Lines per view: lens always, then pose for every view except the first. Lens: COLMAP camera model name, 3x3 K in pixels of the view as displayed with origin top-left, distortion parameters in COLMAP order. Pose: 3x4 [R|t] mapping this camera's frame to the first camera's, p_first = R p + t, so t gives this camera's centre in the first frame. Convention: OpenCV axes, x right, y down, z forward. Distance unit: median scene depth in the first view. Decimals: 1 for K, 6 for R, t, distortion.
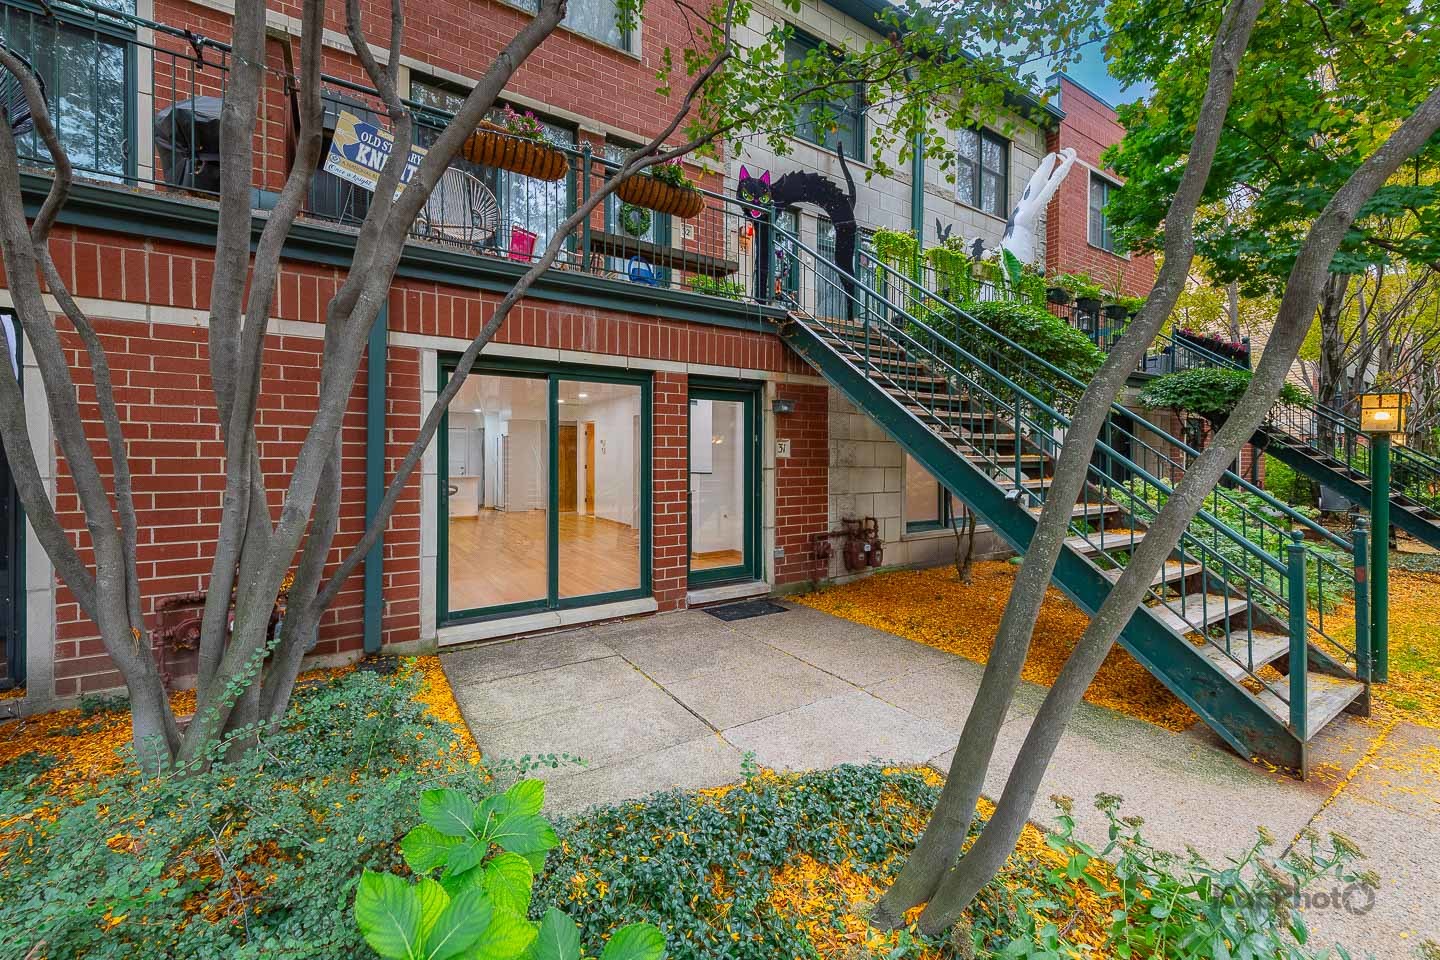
lens RADIAL K [[571.5, 0, 715.8], [0, 571.5, 454.5], [0, 0, 1]] dist [0.015608, -0.005198]
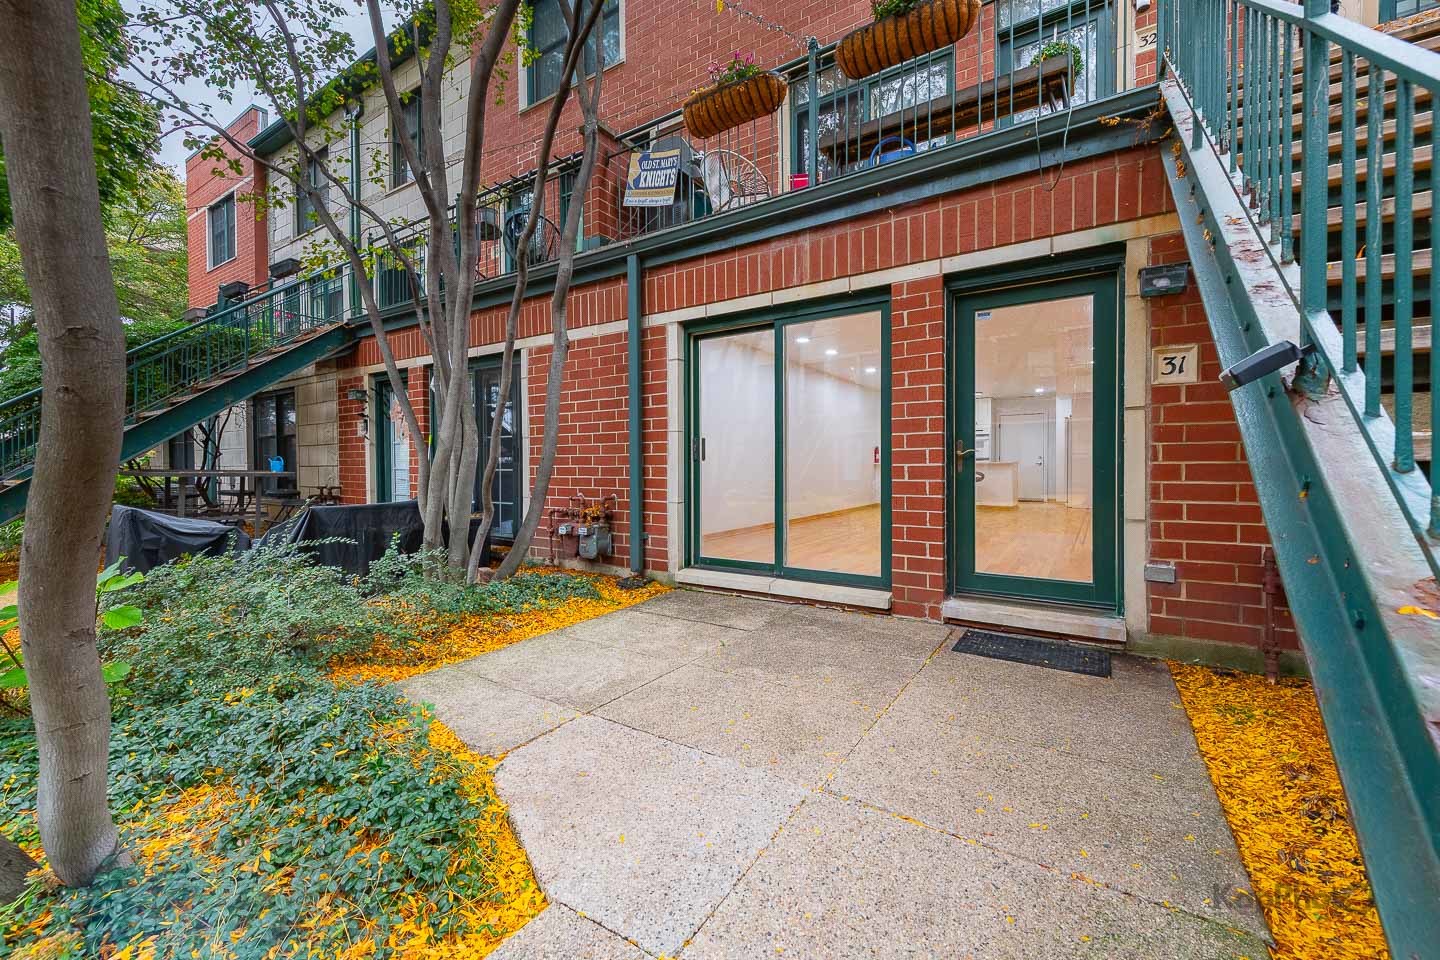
lens RADIAL K [[567.6, 0, 721.8], [0, 567.6, 470.3], [0, 0, 1]] dist [0.016091, -0.005556]
pose [[0.411013, 0.003846, -0.911621, 0.511155], [0.009666, 0.999917, 0.008576, 0.090404], [0.911578, -0.012336, 0.410942, 0.542463]]
